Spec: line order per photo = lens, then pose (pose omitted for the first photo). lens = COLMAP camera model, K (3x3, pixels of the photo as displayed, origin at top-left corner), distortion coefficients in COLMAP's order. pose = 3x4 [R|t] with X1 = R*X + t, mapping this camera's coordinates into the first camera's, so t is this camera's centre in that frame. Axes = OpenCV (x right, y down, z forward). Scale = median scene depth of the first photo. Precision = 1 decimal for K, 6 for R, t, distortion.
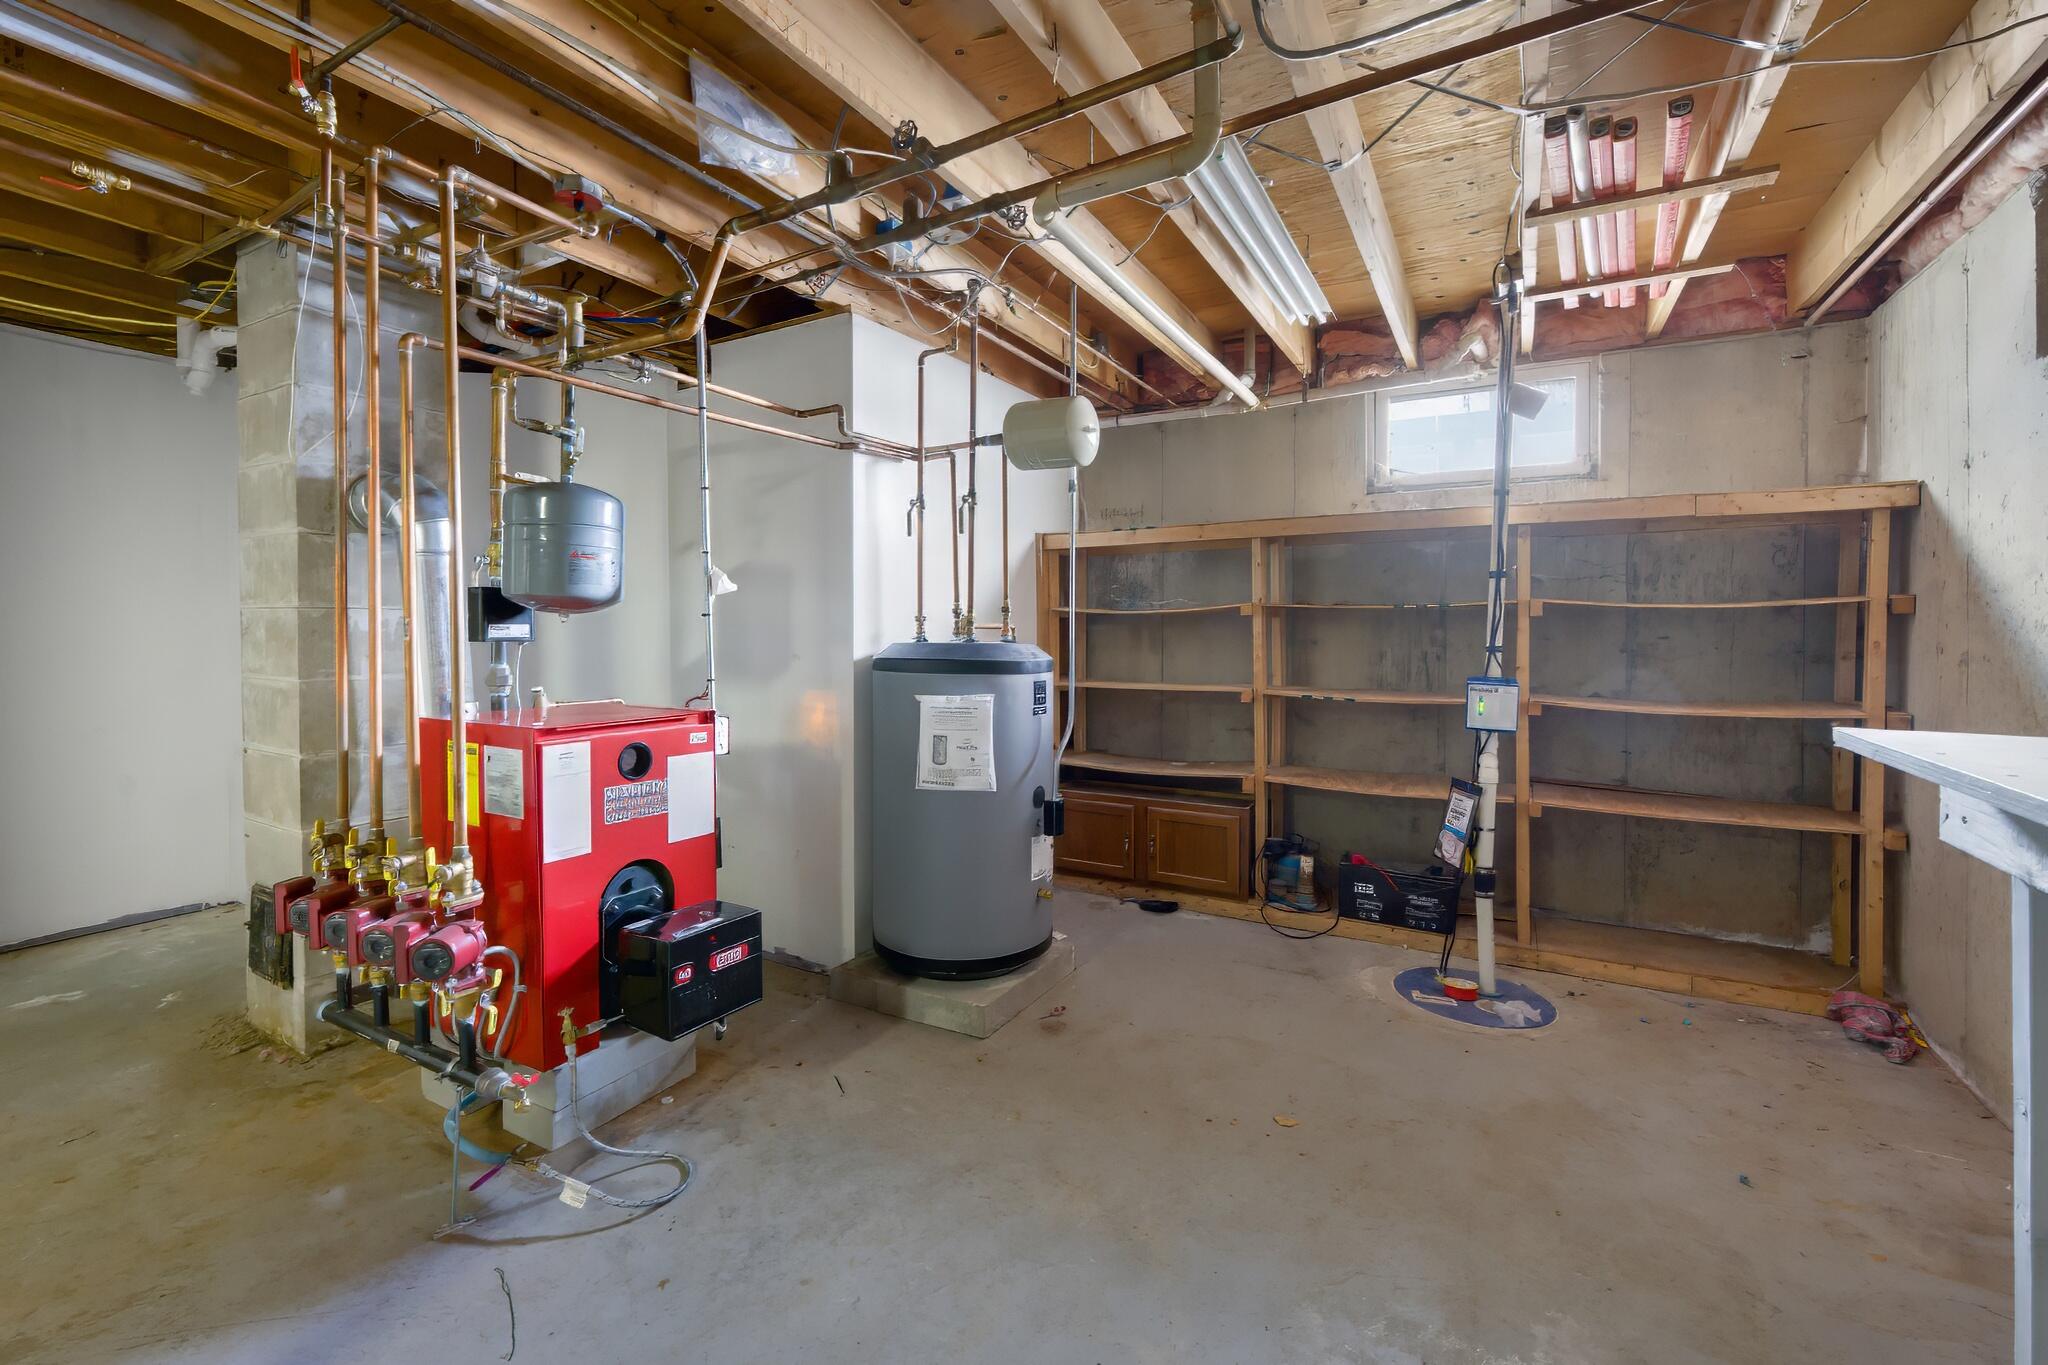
lens RADIAL K [[854.2, 0, 1026.5], [0, 854.2, 641.8], [0, 0, 1]] dist [-0.003187, -0.000424]
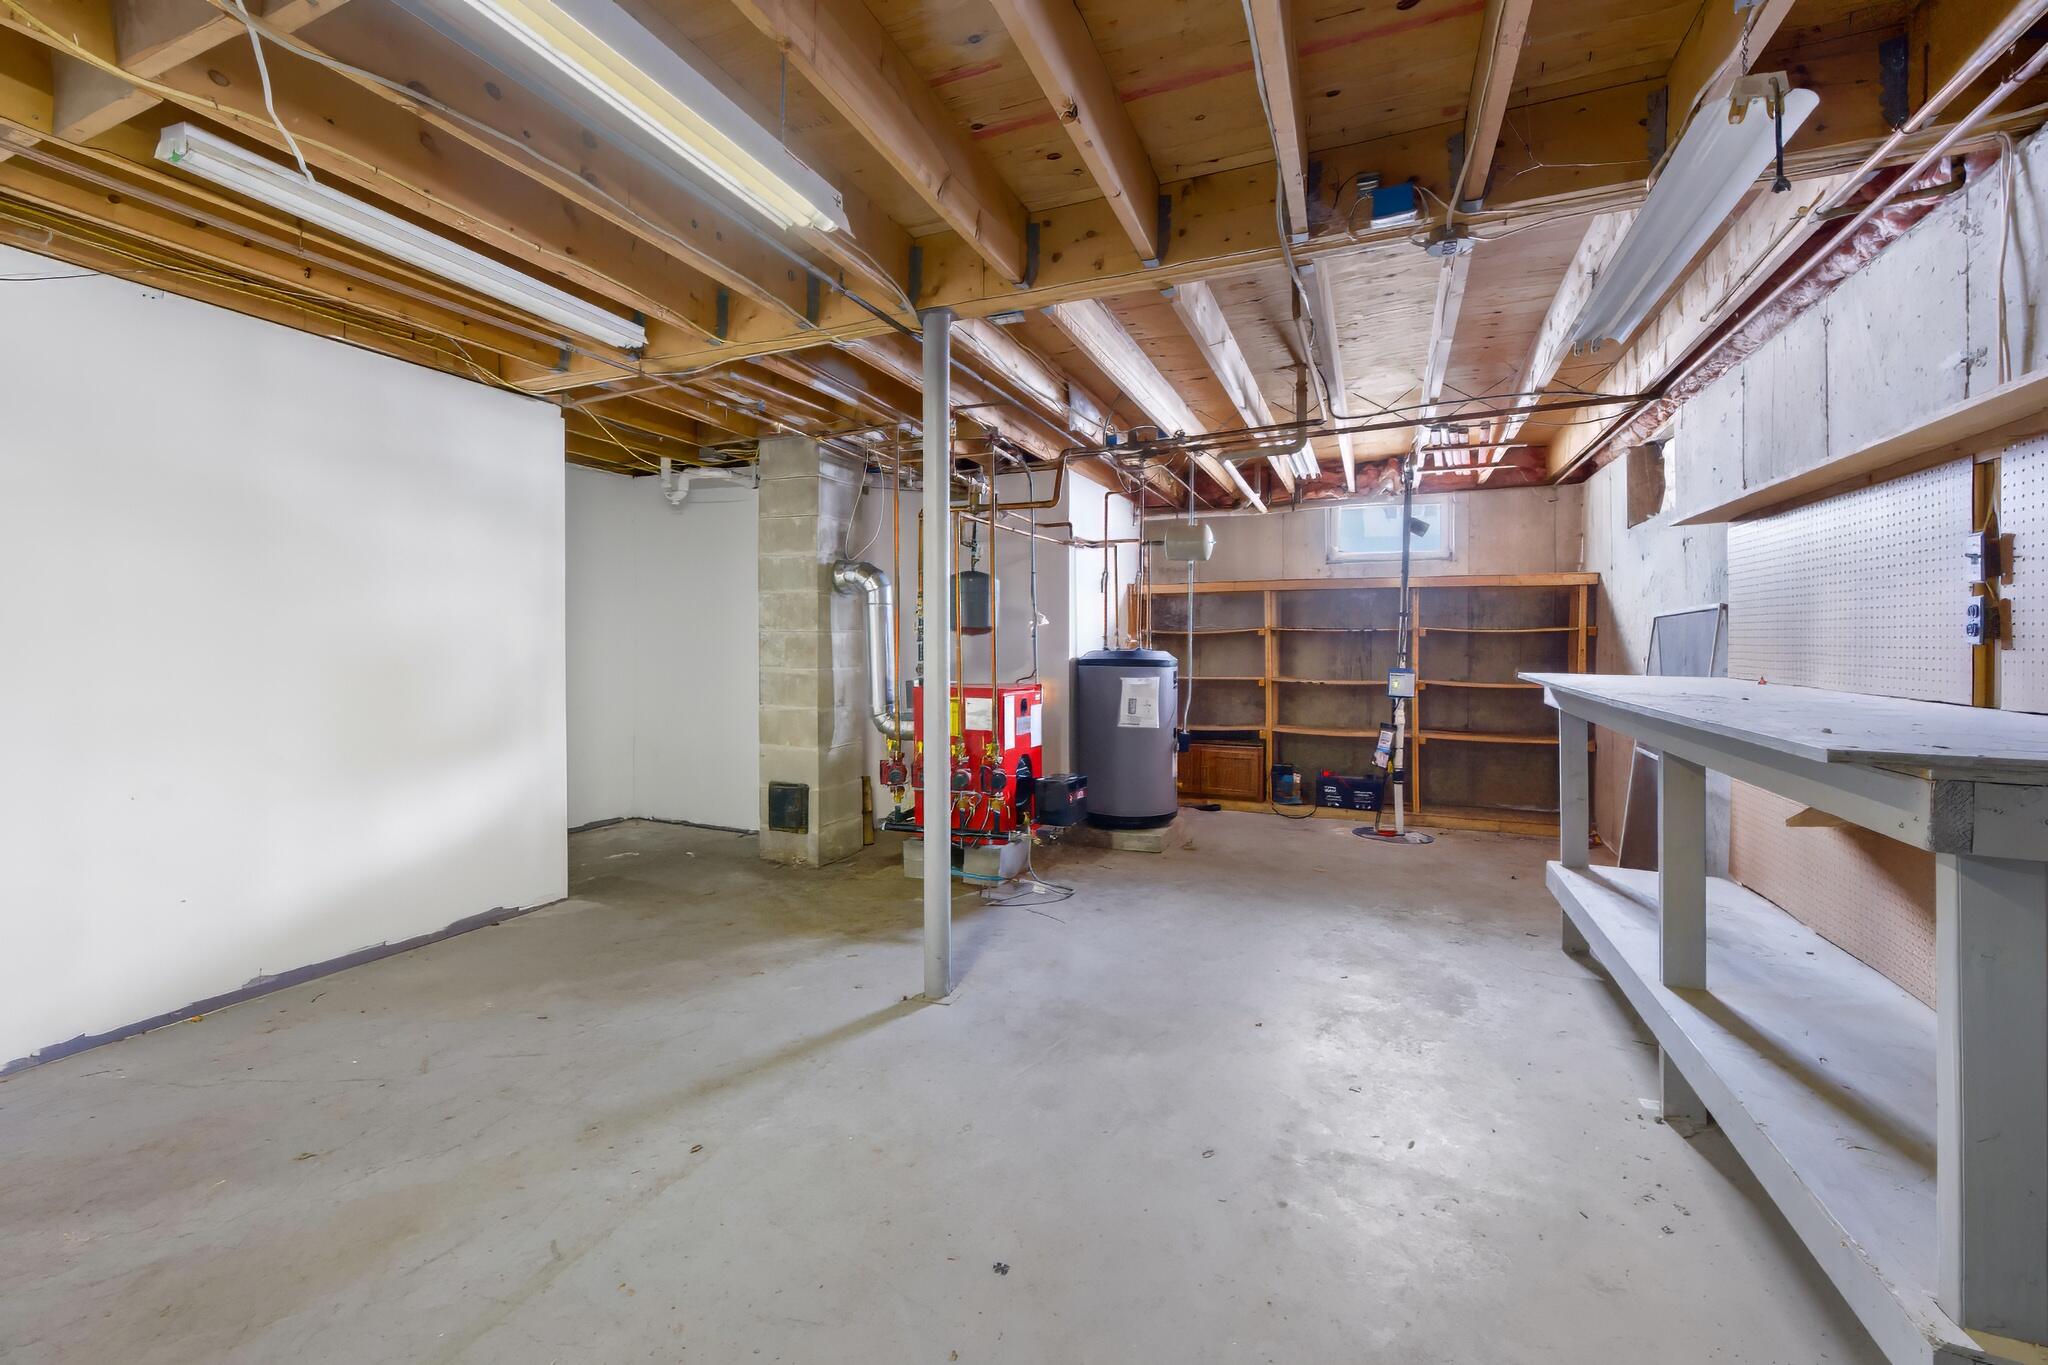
lens RADIAL K [[828.9, 0, 1027.7], [0, 828.9, 642.6], [0, 0, 1]] dist [0.001602, 0.000181]
pose [[0.993632, 0.001082, 0.112667, -0.482228], [0.000228, 0.999933, -0.011612, 0.004600], [-0.112672, 0.011564, 0.993565, -0.730907]]
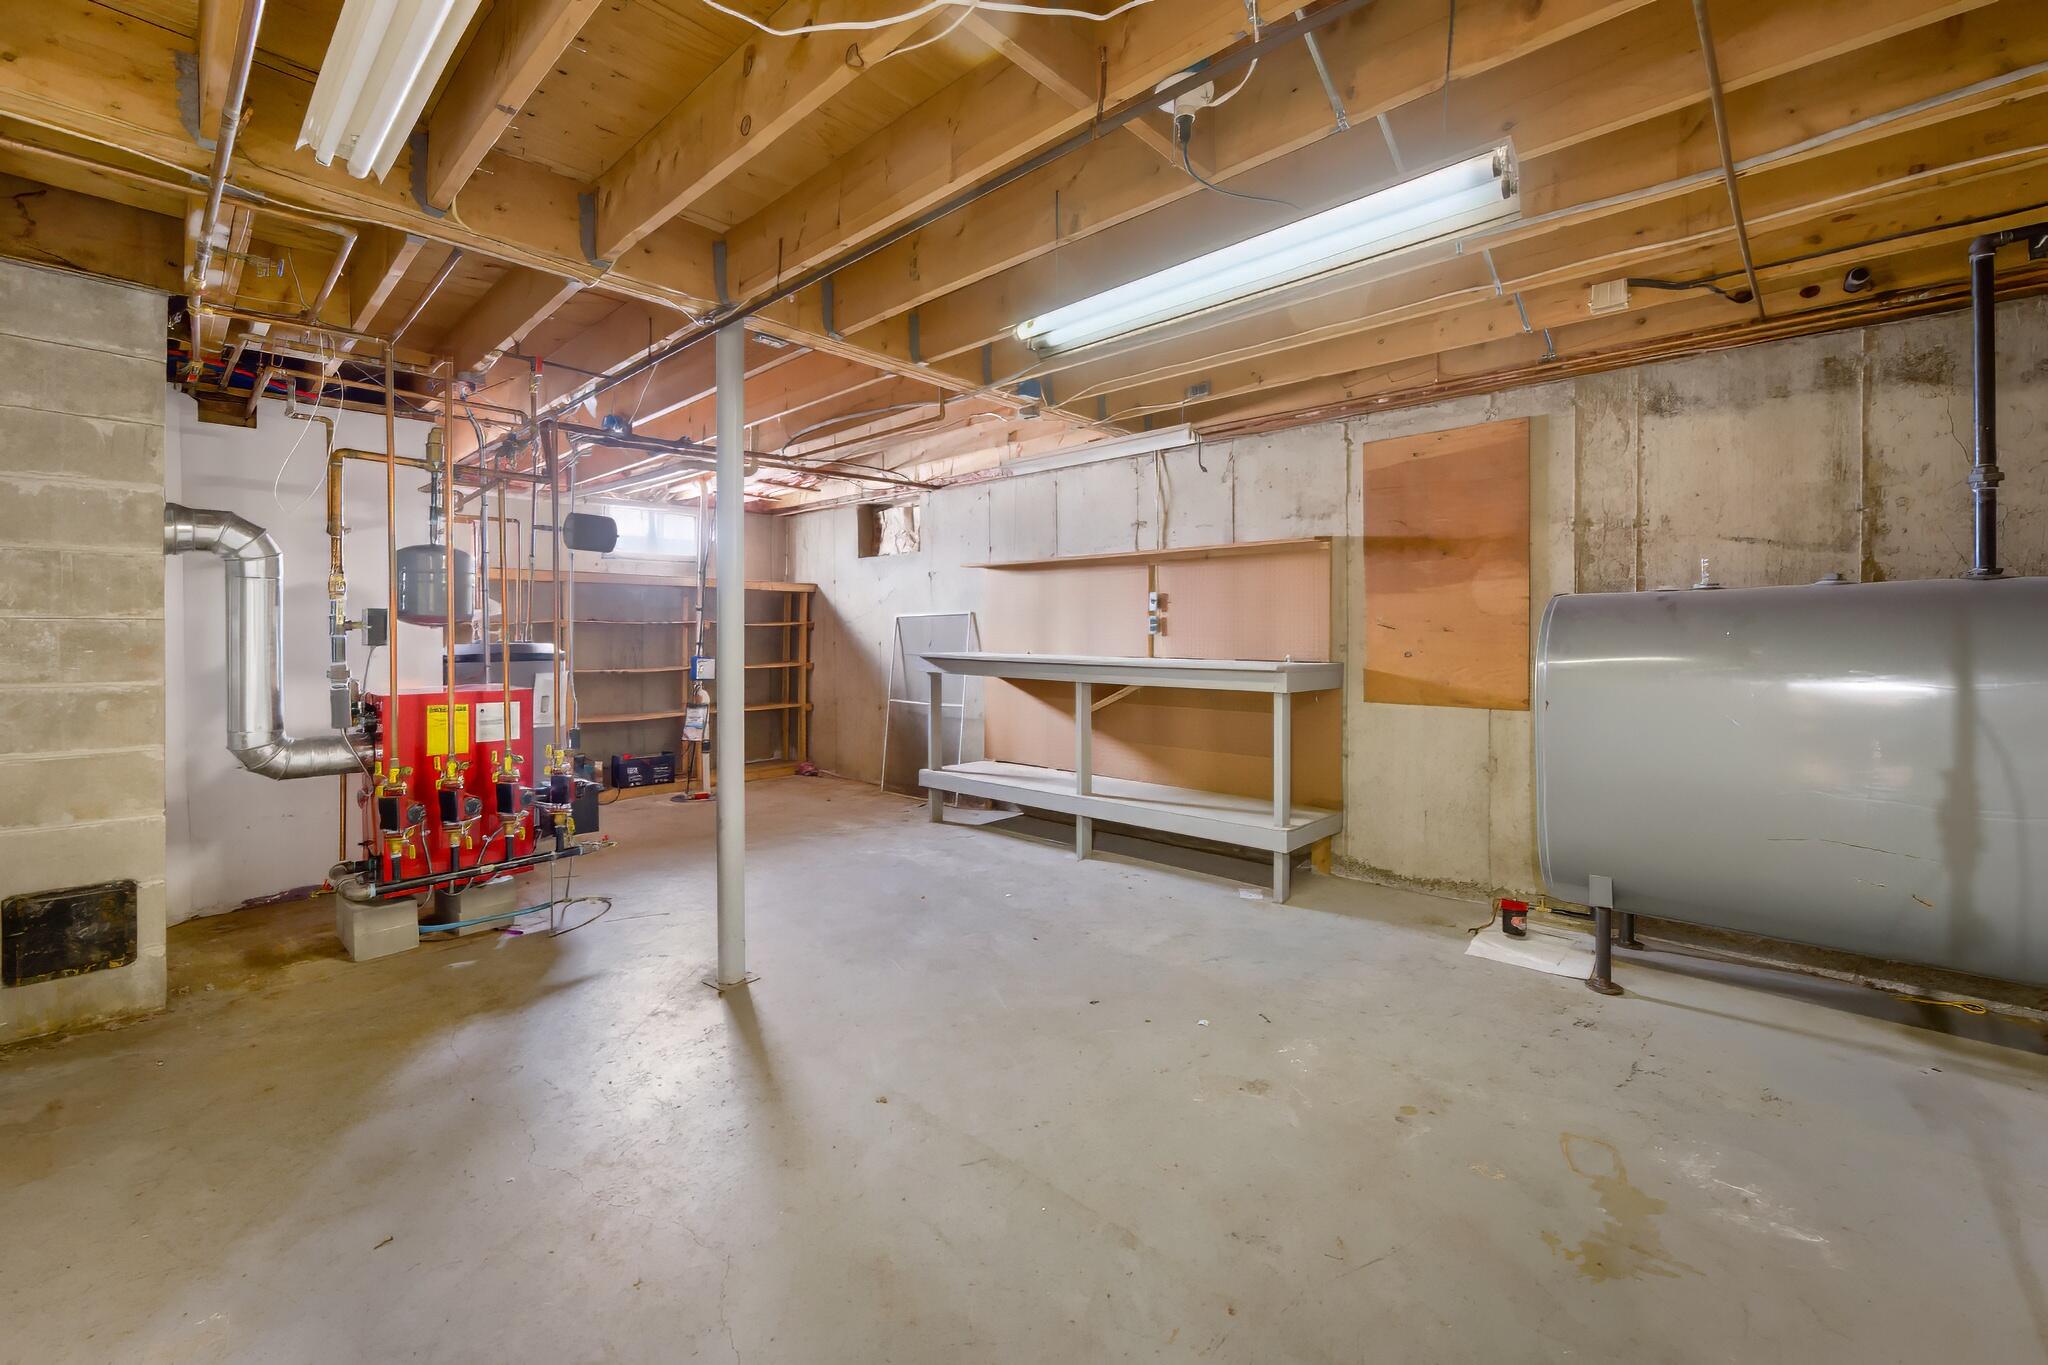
lens RADIAL K [[820.7, 0, 1028.1], [0, 820.7, 619.0], [0, 0, 1]] dist [0.001623, 0.000235]
pose [[0.223654, 0.016304, 0.974532, -1.363966], [0.013717, 0.999708, -0.019873, -0.002006], [-0.974572, 0.017812, 0.223366, -0.319688]]
